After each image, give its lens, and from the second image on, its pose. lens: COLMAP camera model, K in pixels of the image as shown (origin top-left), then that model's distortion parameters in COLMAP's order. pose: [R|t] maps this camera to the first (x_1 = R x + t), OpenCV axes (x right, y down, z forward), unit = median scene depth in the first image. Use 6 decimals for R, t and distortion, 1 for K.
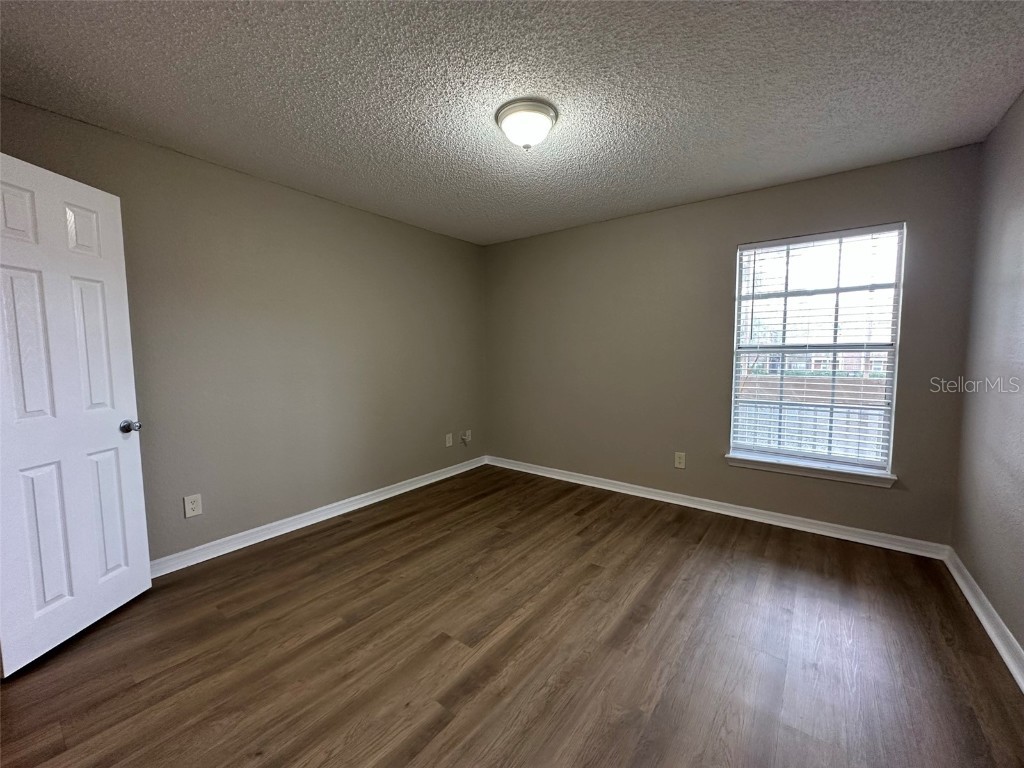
lens RADIAL K [[408.7, 0, 511.1], [0, 408.7, 382.2], [0, 0, 1]] dist [-0.002198, 0.000357]
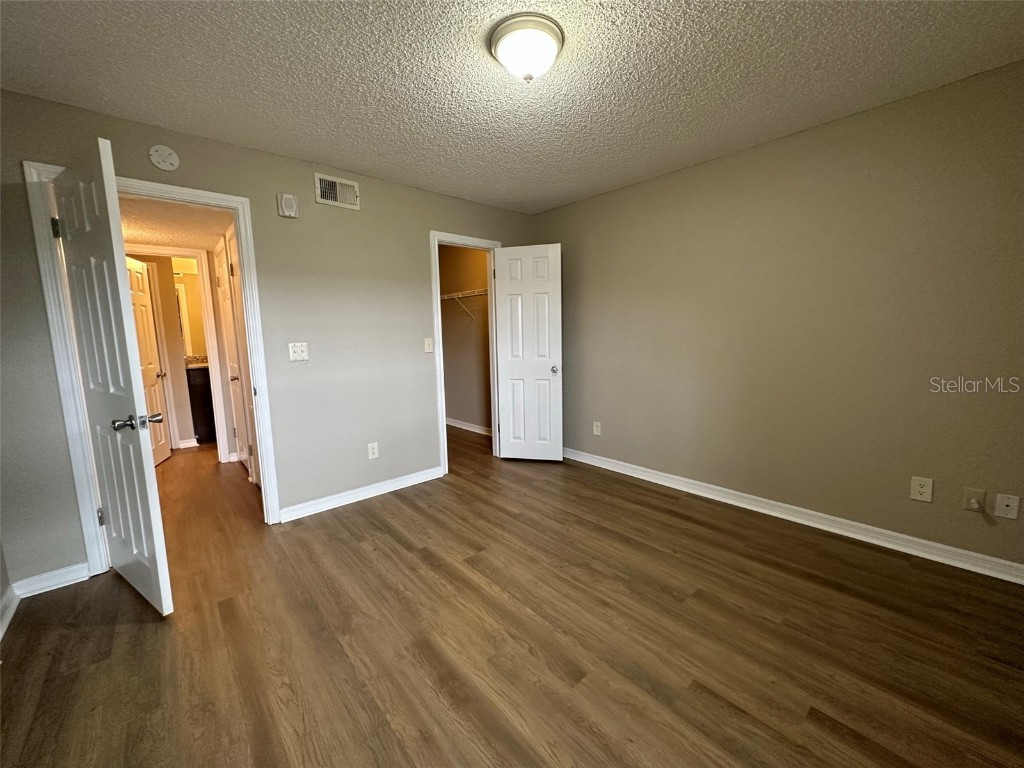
lens RADIAL K [[408.7, 0, 510.5], [0, 408.7, 378.8], [0, 0, 1]] dist [-0.002198, 0.000357]
pose [[-0.202268, 0.121094, -0.971815, 0.800642], [-0.049894, 0.989763, 0.133715, -0.076519], [0.978058, 0.075534, -0.194155, 1.017664]]
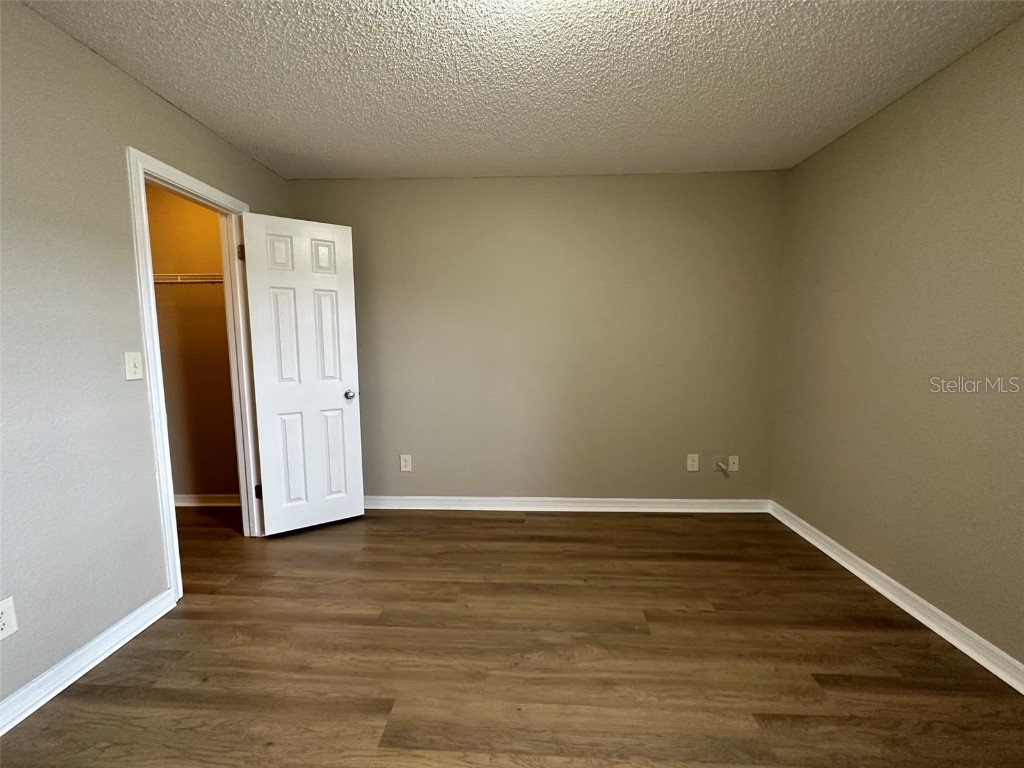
lens RADIAL K [[408.7, 0, 511.3], [0, 408.7, 380.9], [0, 0, 1]] dist [-0.002198, 0.000357]
pose [[0.566928, 0.079114, -0.819960, 0.437535], [-0.059344, 0.996714, 0.055137, -0.040494], [0.821627, 0.017401, 0.569760, 0.575808]]
